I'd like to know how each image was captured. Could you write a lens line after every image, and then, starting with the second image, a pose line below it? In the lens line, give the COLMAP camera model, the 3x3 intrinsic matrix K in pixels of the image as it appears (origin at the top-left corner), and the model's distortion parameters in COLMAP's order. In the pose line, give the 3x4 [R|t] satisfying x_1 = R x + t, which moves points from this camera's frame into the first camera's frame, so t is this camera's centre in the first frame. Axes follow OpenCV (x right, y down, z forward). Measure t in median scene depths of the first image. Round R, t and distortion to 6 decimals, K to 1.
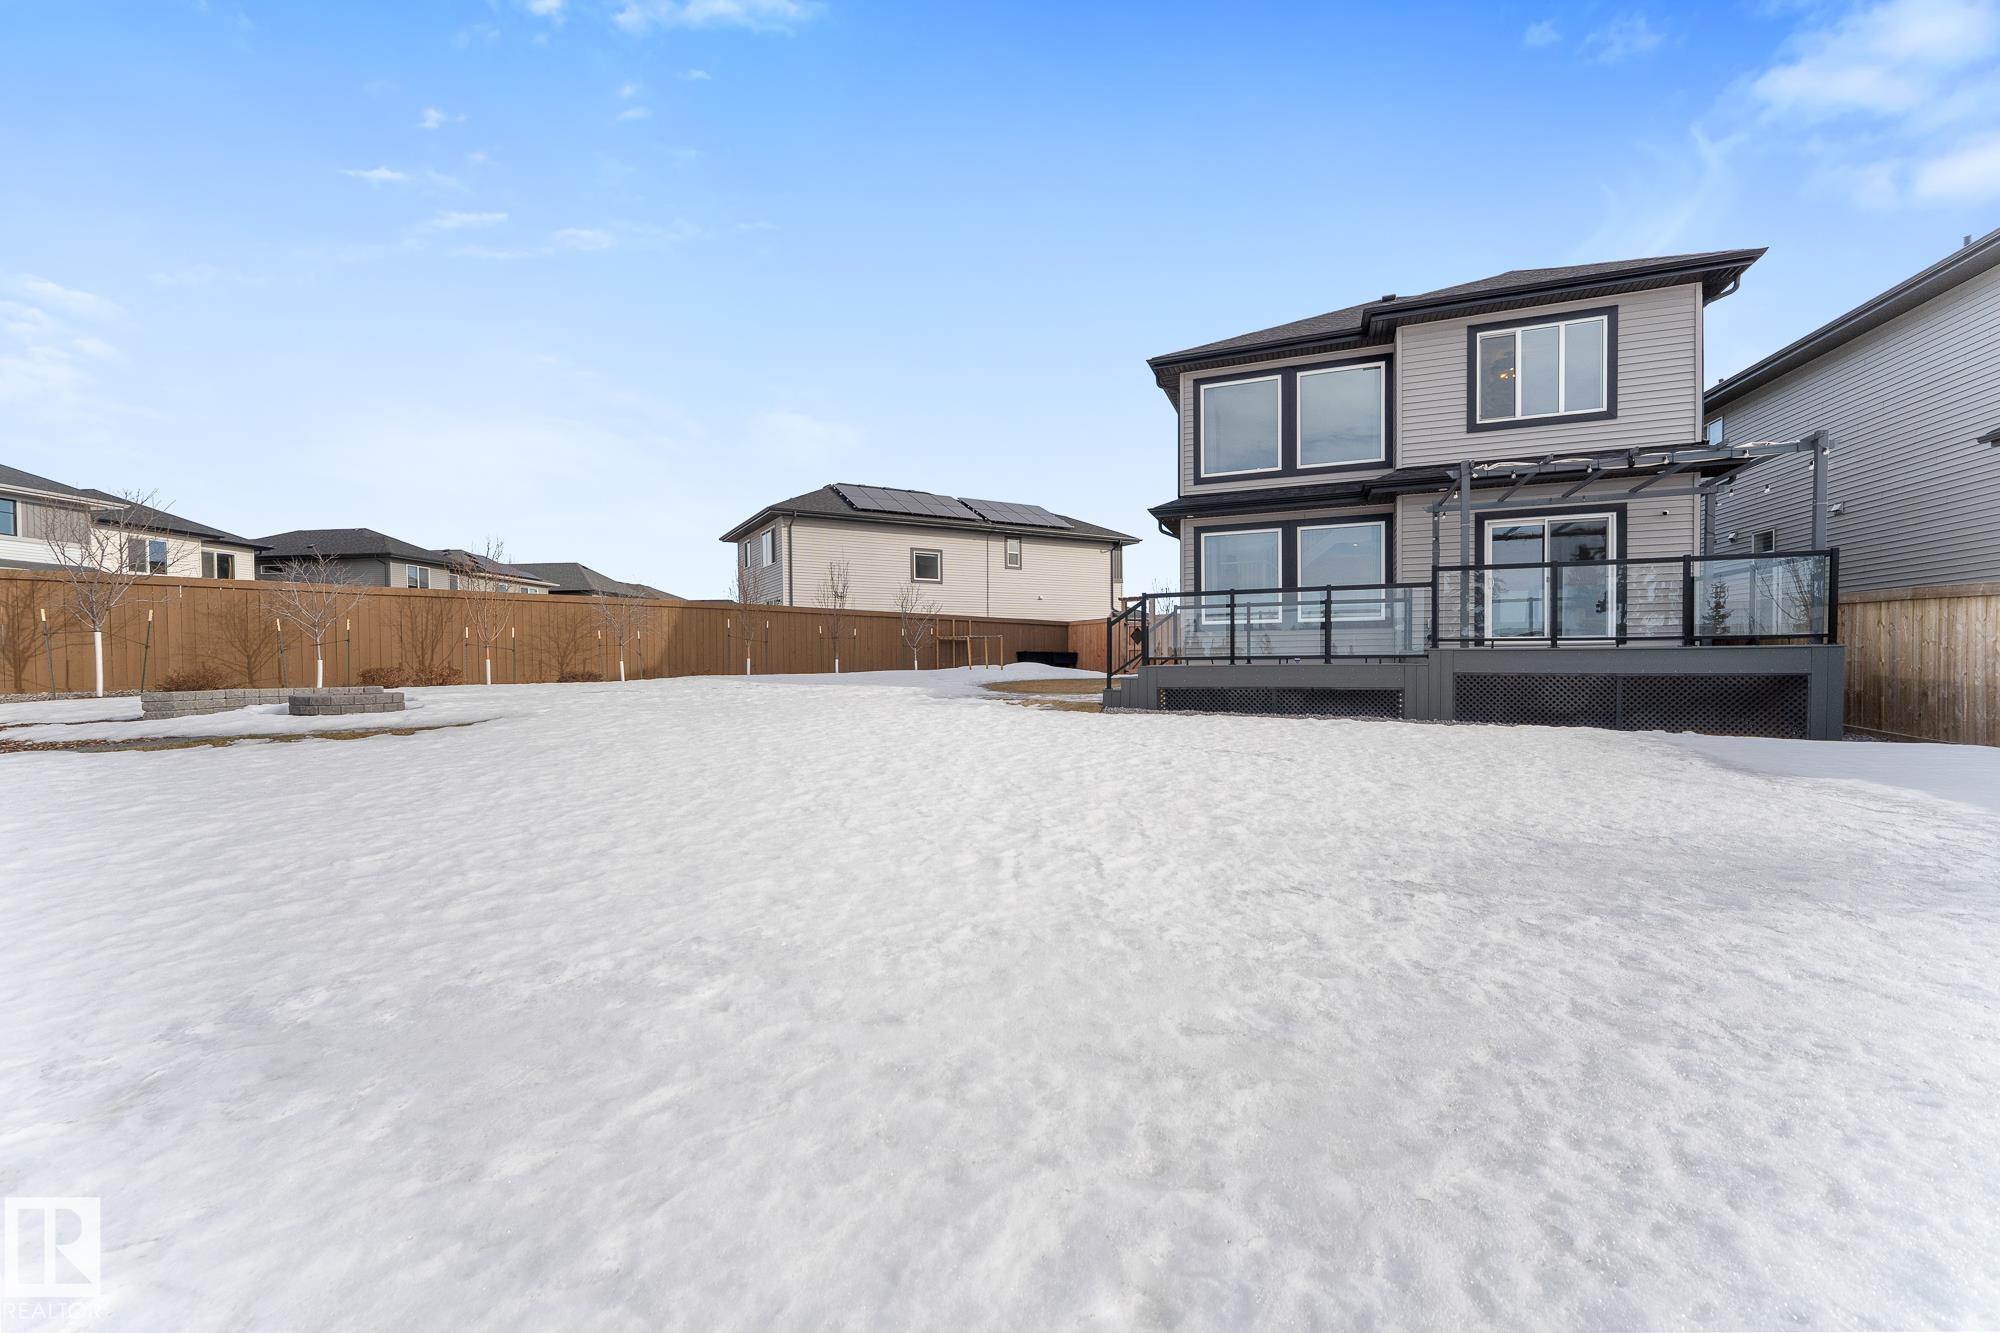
lens RADIAL K [[829.7, 0, 999.2], [0, 829.7, 678.1], [0, 0, 1]] dist [0.002157, -0.000333]
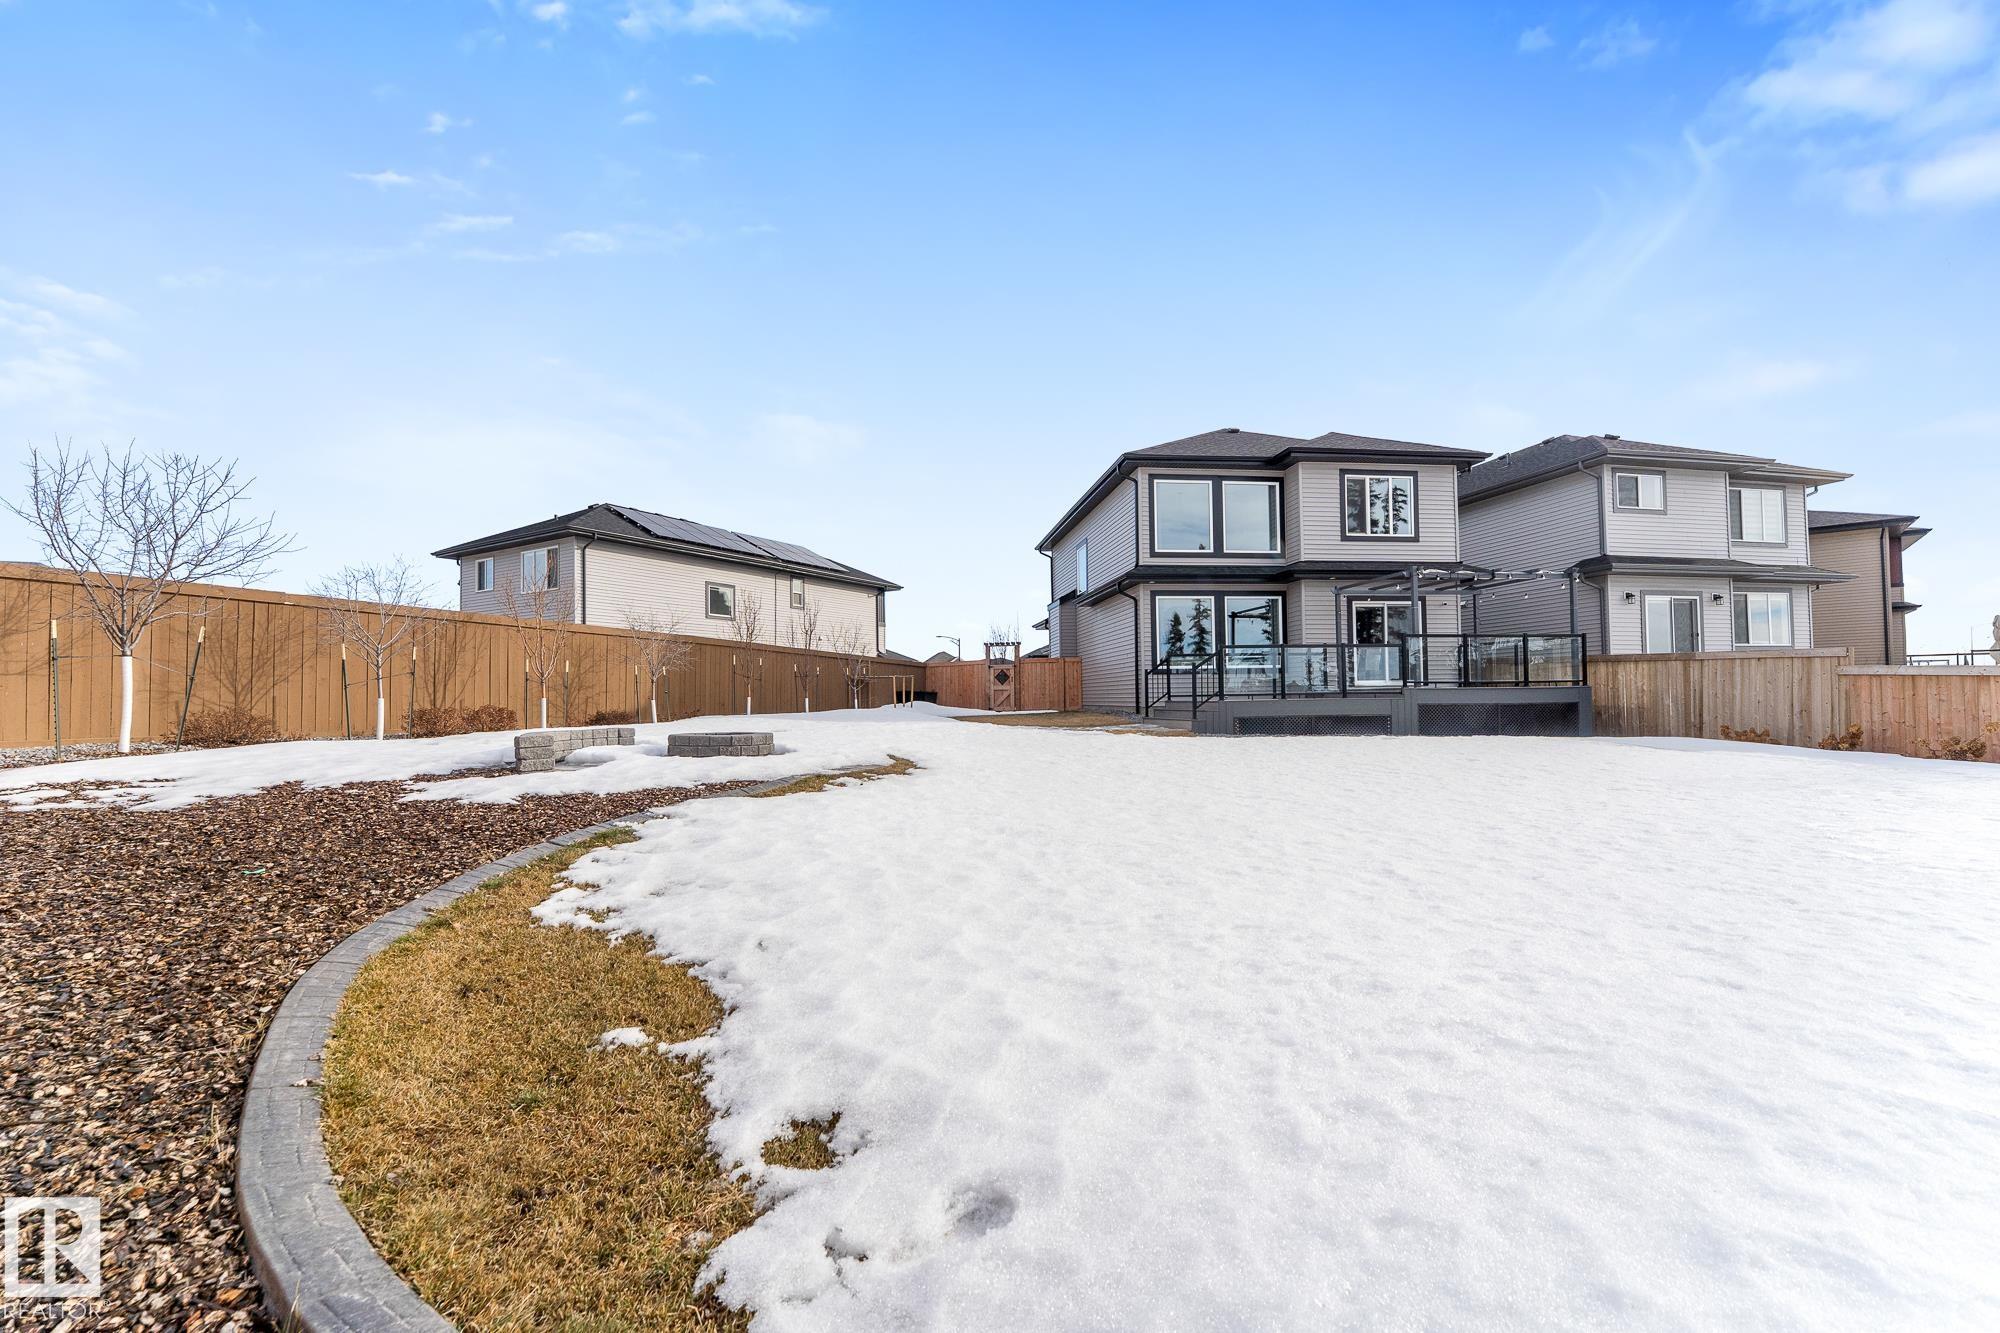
lens RADIAL K [[829.7, 0, 999.2], [0, 829.7, 678.1], [0, 0, 1]] dist [0.002157, -0.000333]
pose [[0.866461, 0.008417, 0.499175, -0.586623], [0.016013, 0.998875, -0.044638, 0.001553], [-0.498989, 0.046670, 0.865351, 0.039293]]
